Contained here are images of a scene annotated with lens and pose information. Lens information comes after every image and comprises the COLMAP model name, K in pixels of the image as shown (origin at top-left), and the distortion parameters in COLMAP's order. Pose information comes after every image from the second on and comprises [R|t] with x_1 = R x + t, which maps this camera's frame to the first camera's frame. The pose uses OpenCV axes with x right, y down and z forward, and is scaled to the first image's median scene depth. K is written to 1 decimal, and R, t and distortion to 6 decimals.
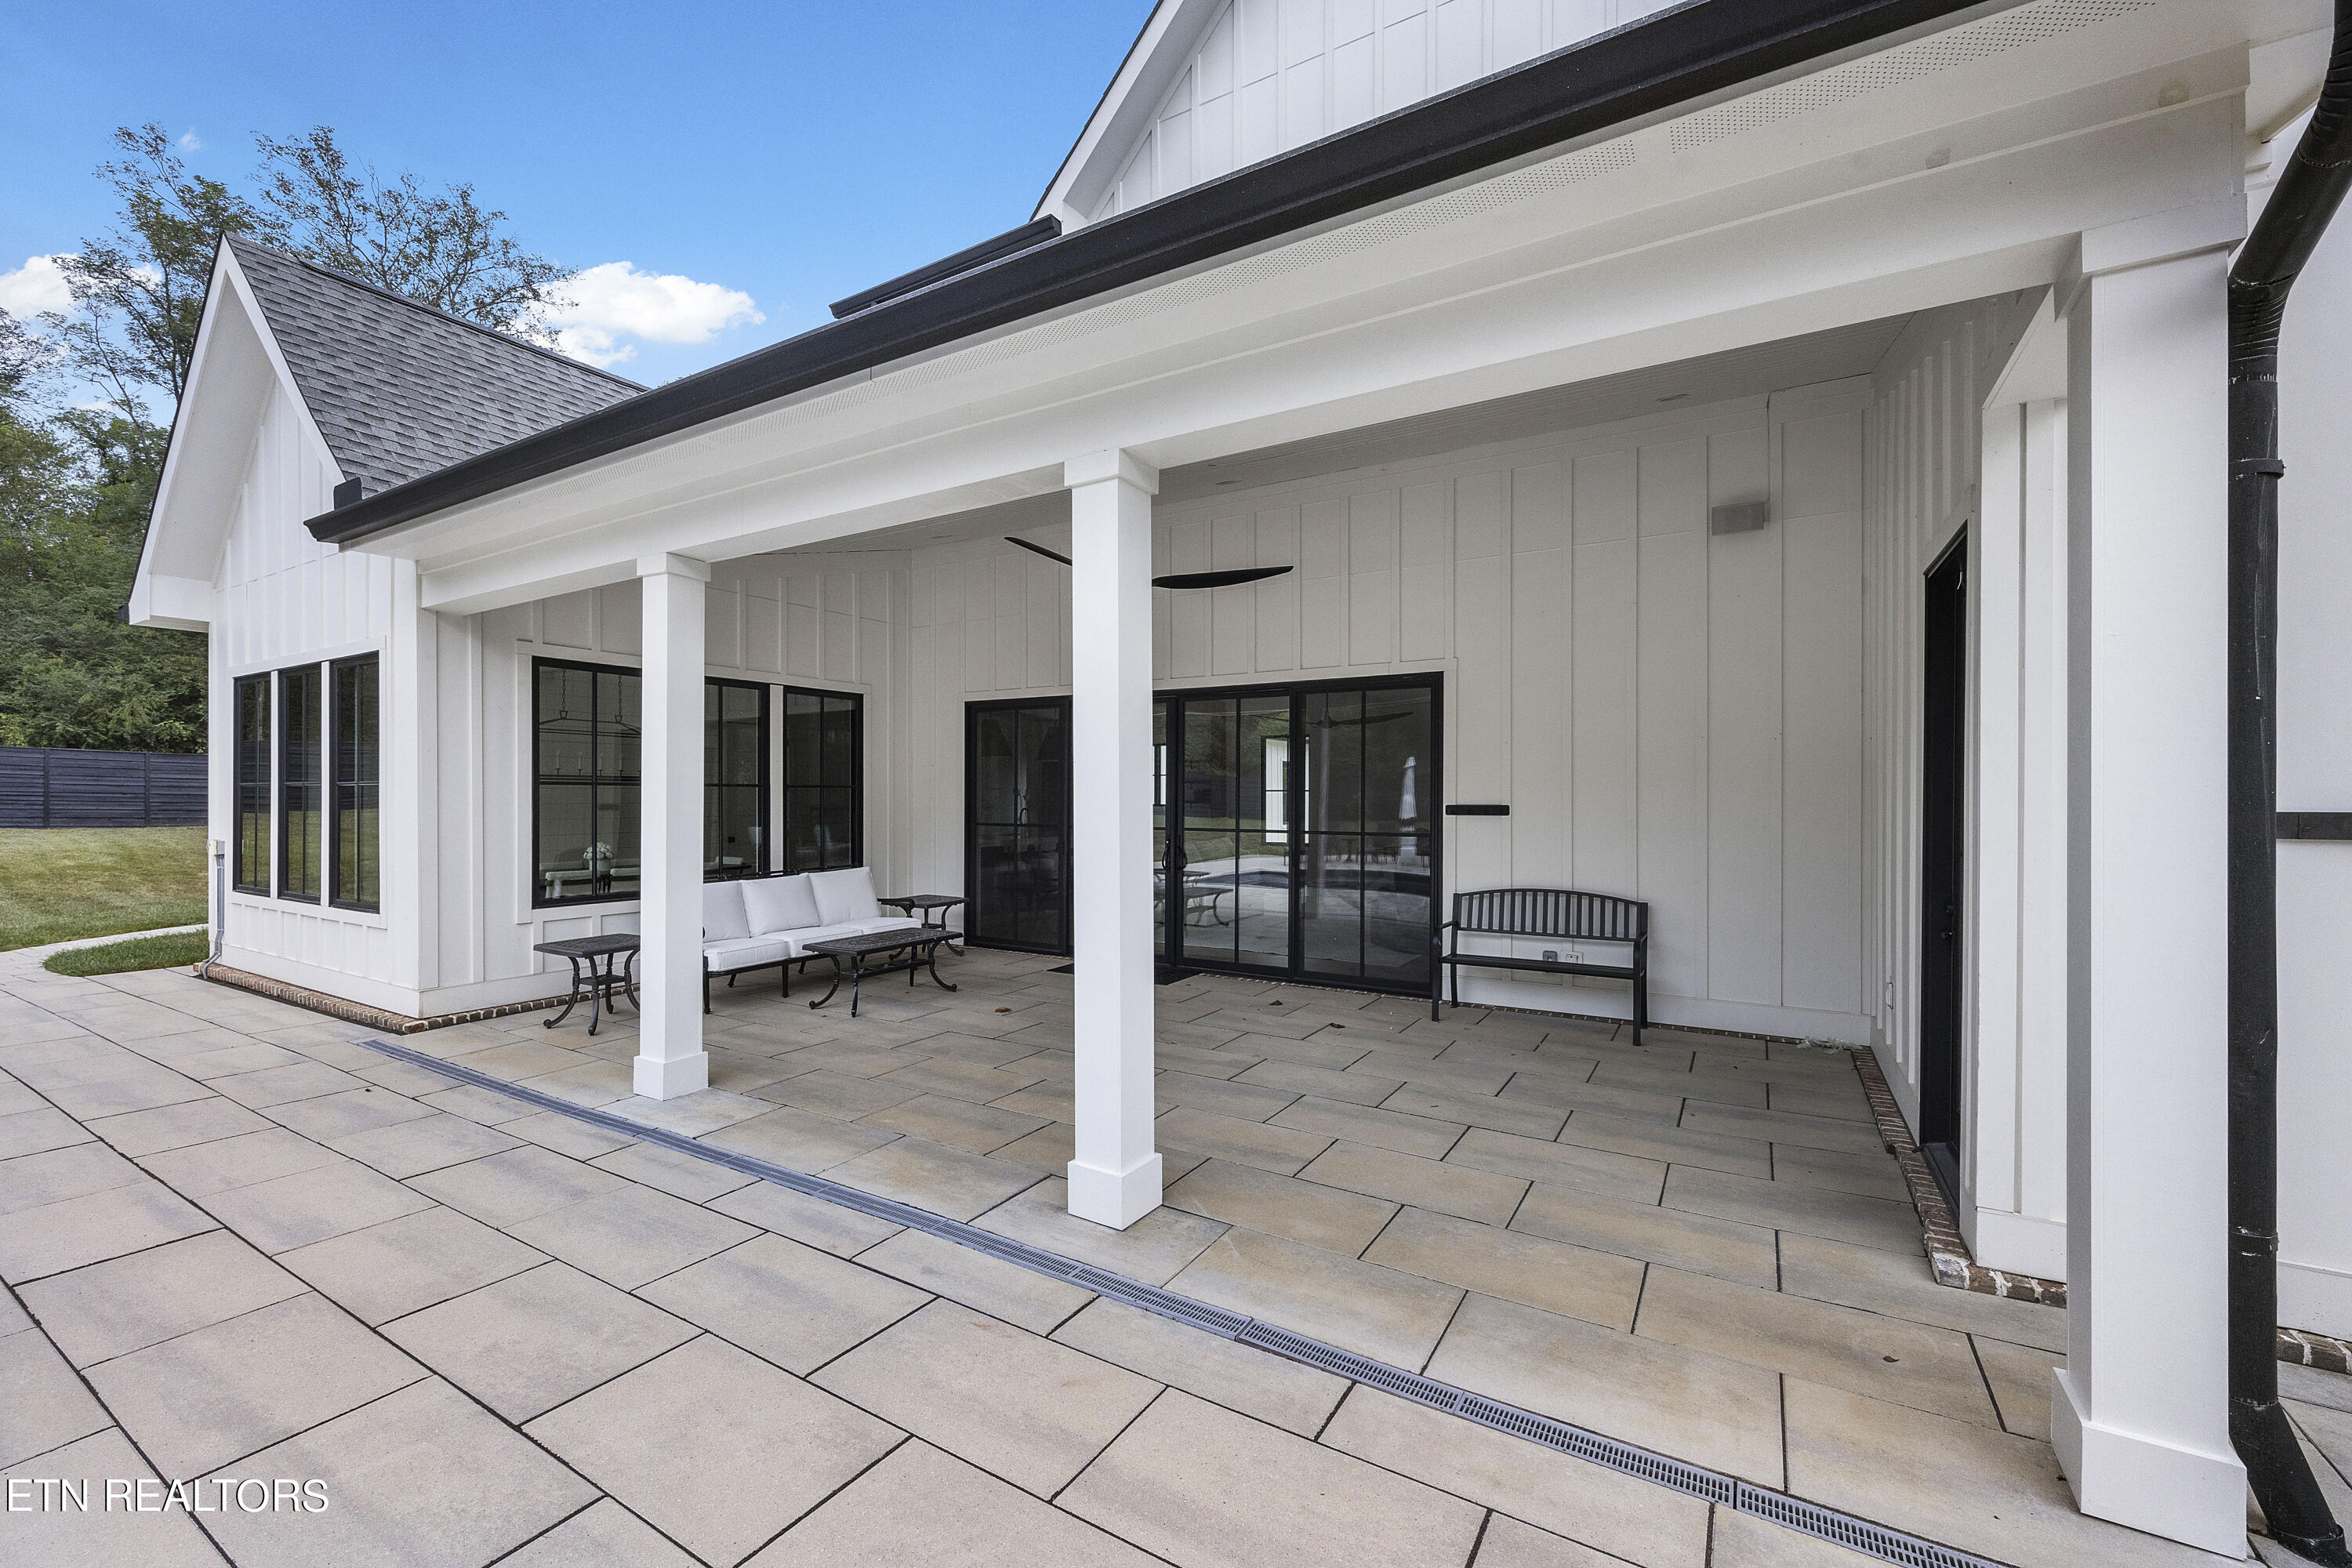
lens RADIAL K [[952.5, 0, 1172.1], [0, 952.5, 797.5], [0, 0, 1]] dist [0.015907, 0.000157]
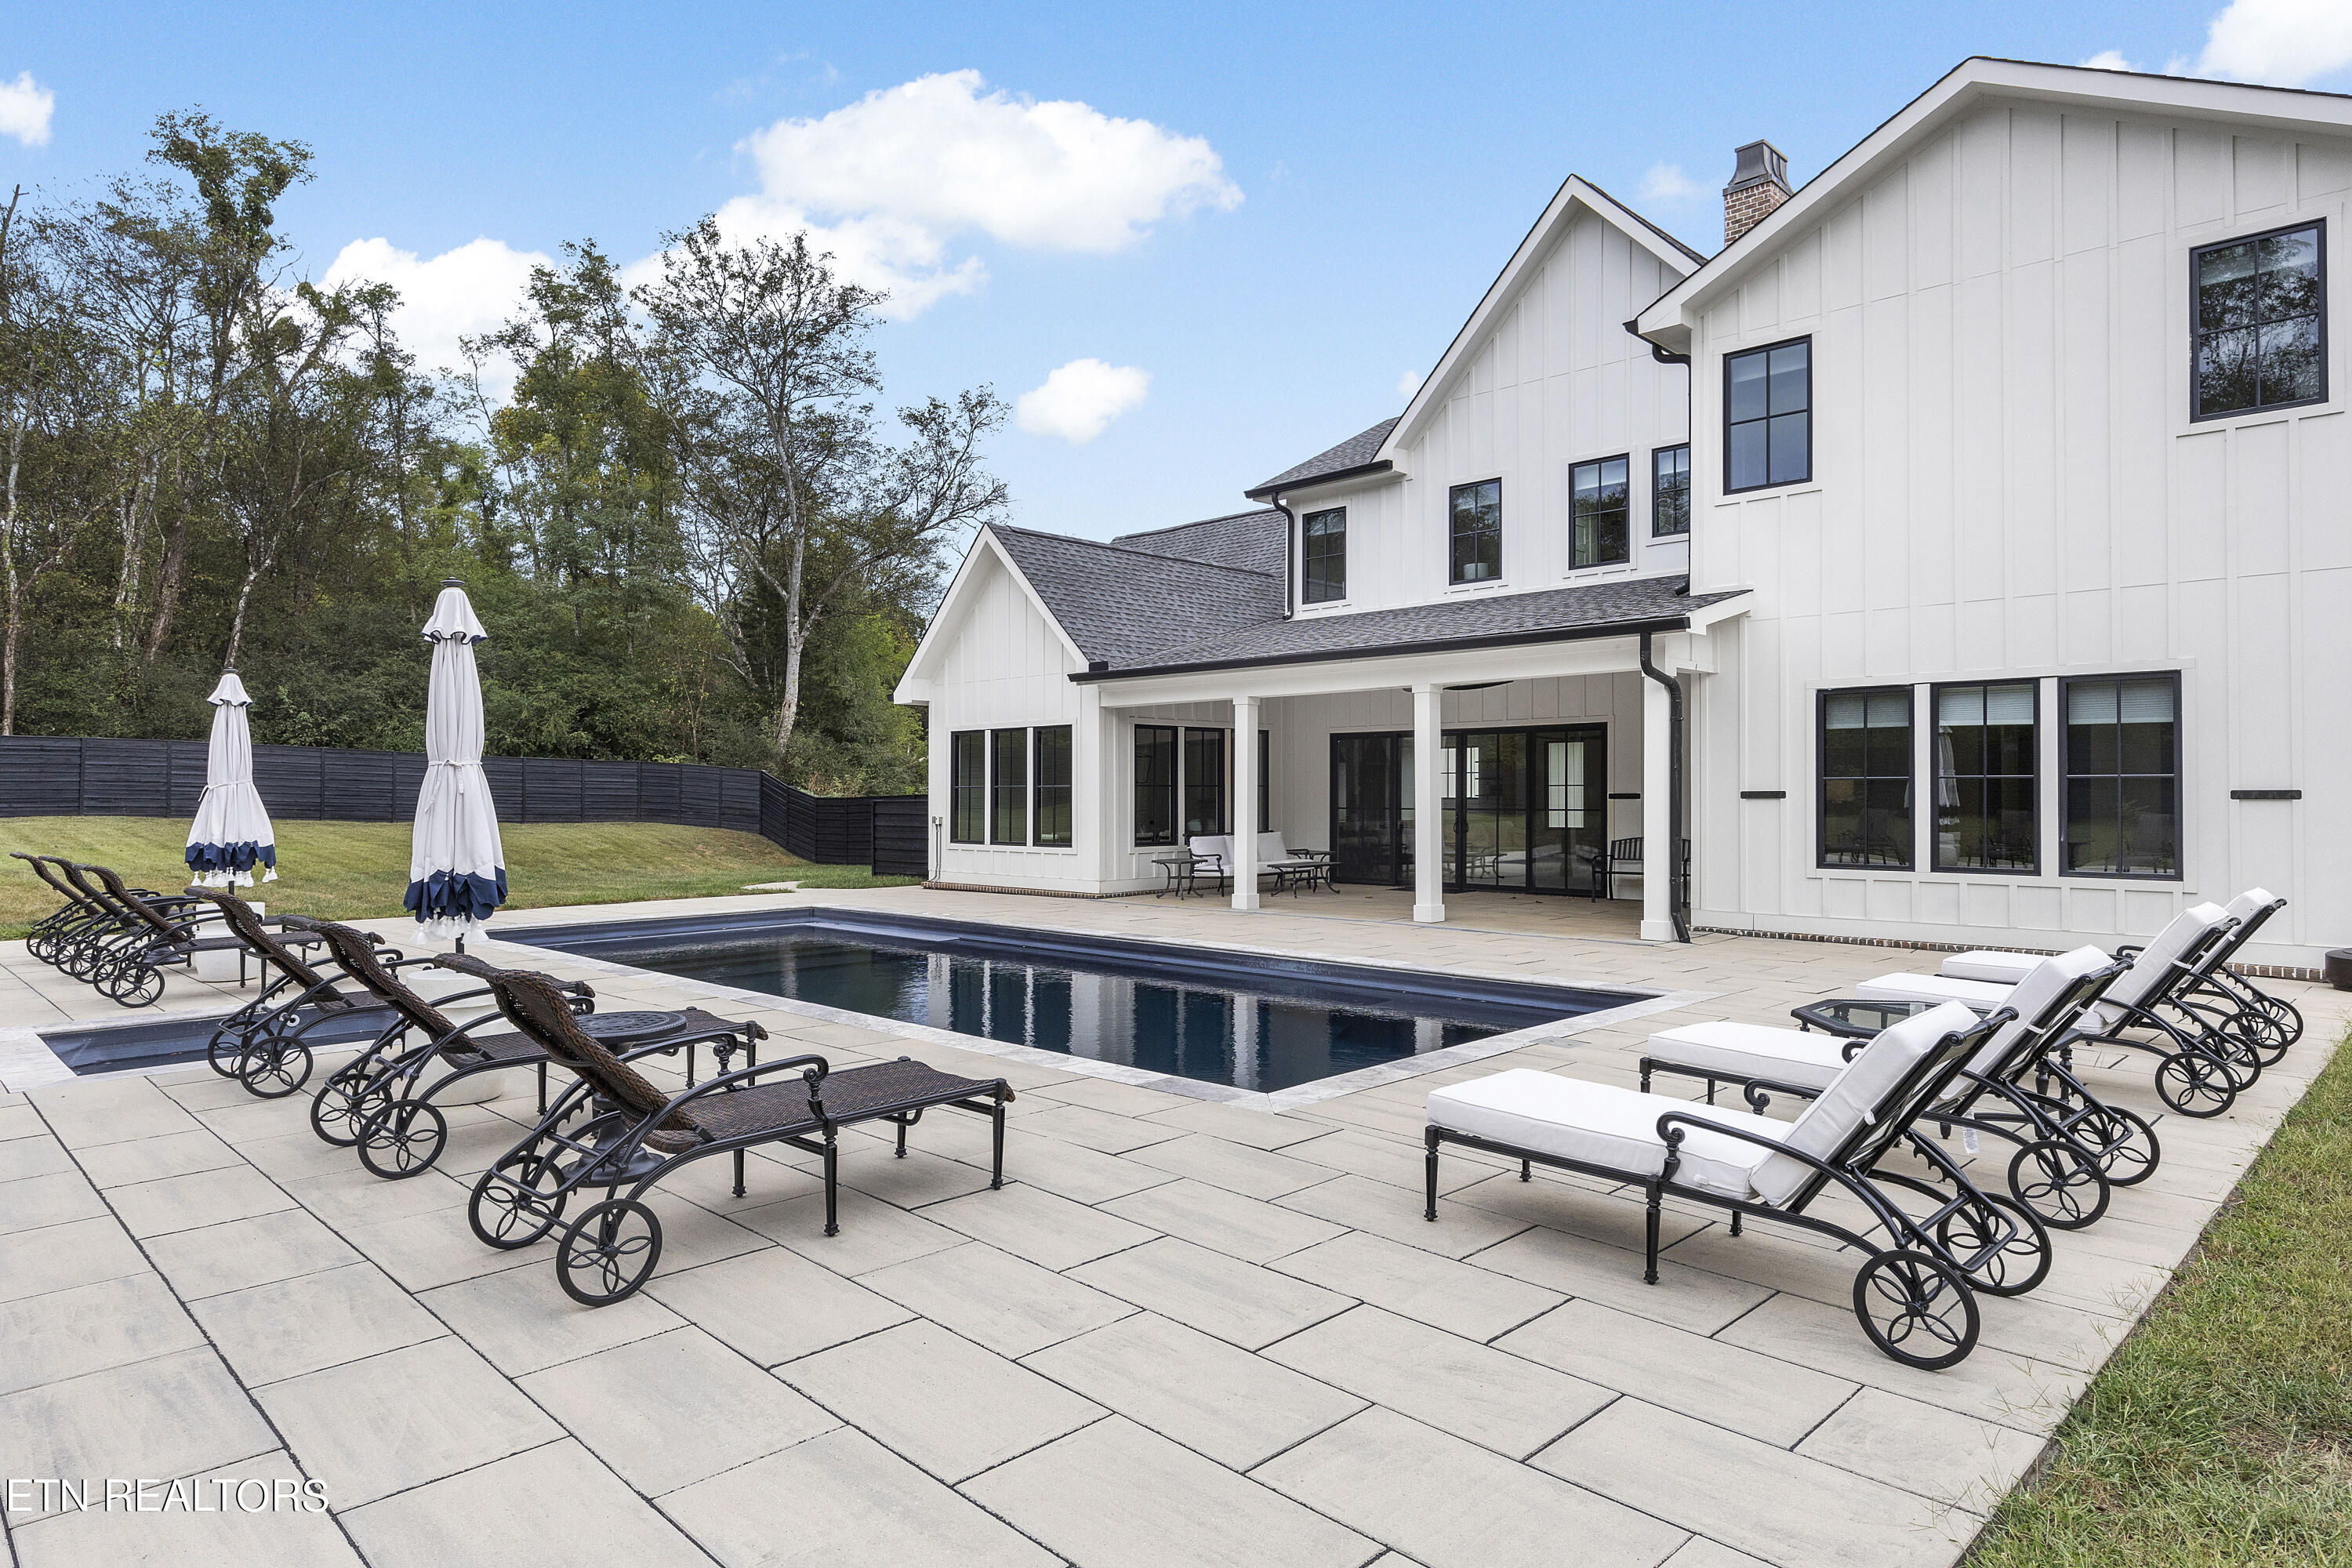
lens RADIAL K [[1353.3, 0, 1127.1], [0, 1353.3, 802.8], [0, 0, 1]] dist [0.021083, 0.001182]
pose [[0.966428, -0.005374, -0.256880, 0.042684], [0.007186, 0.999955, 0.006115, 0.001851], [0.256835, -0.007756, 0.966424, -1.335752]]
